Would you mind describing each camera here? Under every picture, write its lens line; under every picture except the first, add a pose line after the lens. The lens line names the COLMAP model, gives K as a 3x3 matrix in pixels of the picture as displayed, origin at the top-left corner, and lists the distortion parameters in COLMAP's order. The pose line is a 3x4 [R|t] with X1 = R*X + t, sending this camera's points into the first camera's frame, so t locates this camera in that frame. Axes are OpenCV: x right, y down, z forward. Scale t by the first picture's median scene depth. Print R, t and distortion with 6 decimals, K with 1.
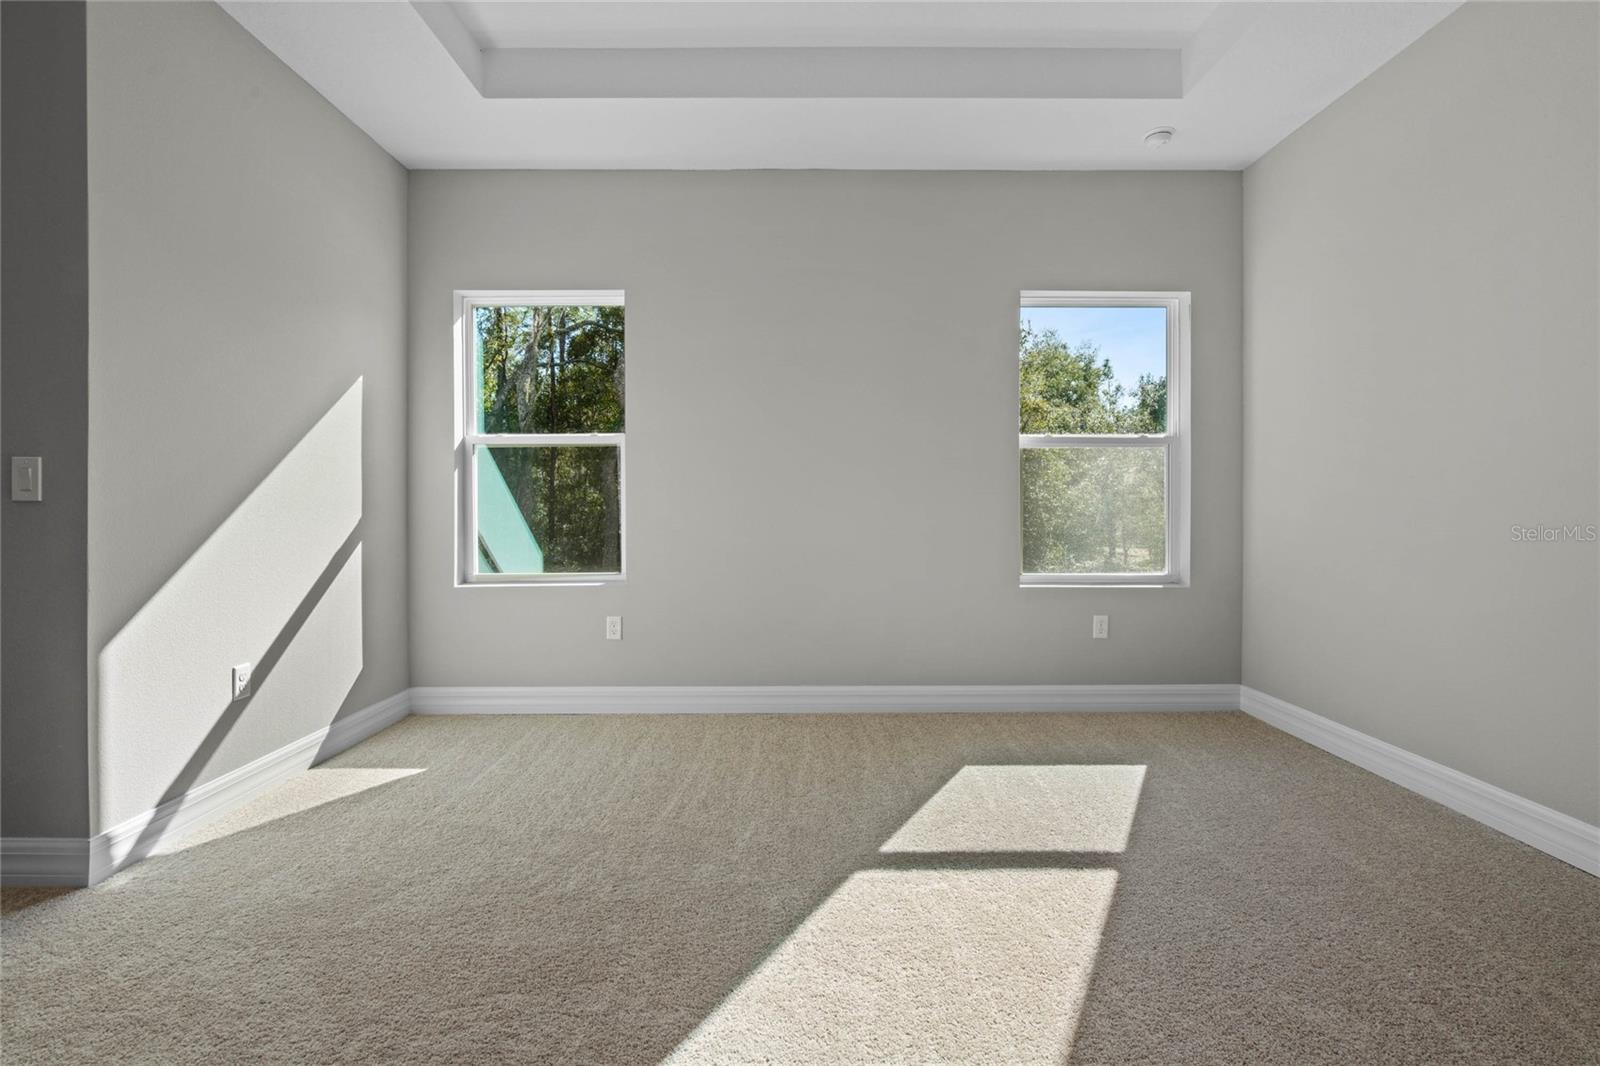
lens RADIAL K [[729.7, 0, 794.4], [0, 729.7, 509.0], [0, 0, 1]] dist [-0.000560, -0.000373]
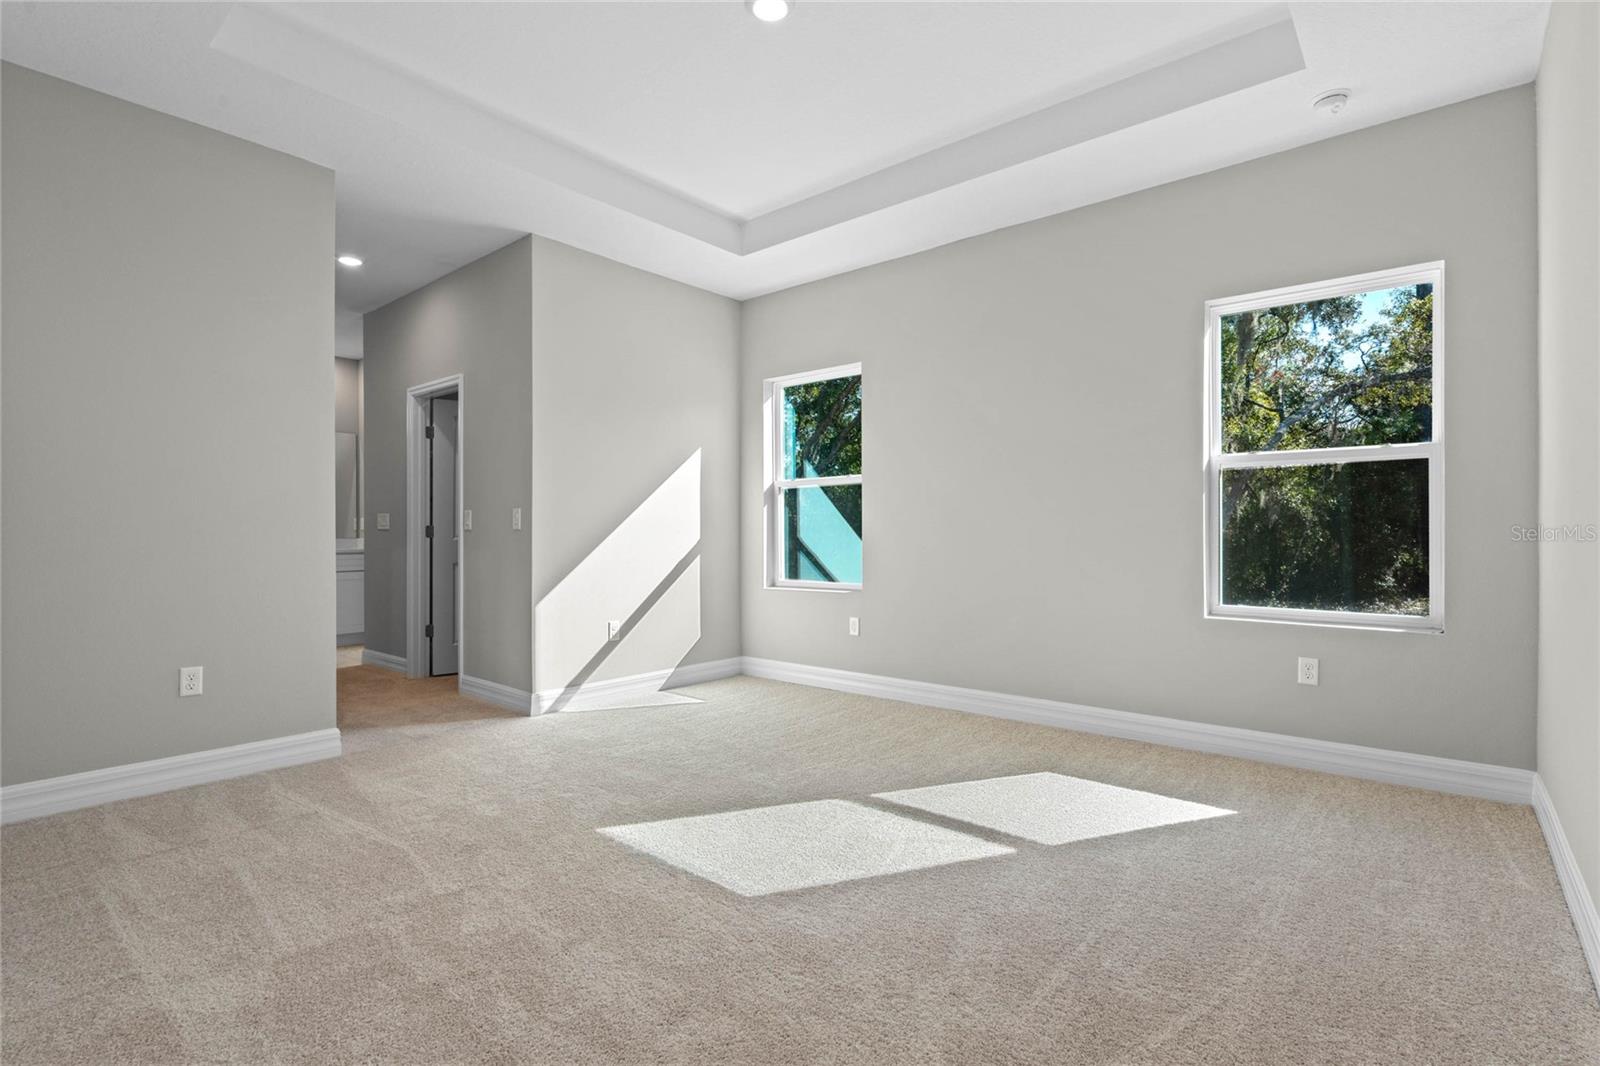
lens RADIAL K [[748.8, 0, 800.0], [0, 748.8, 533.0], [0, 0, 1]] dist [-0.001179, -0.000439]
pose [[0.763105, 0.001762, -0.646272, 0.675605], [-0.000739, 0.999998, 0.001854, -0.004789], [0.646274, -0.000937, 0.763105, -0.085586]]
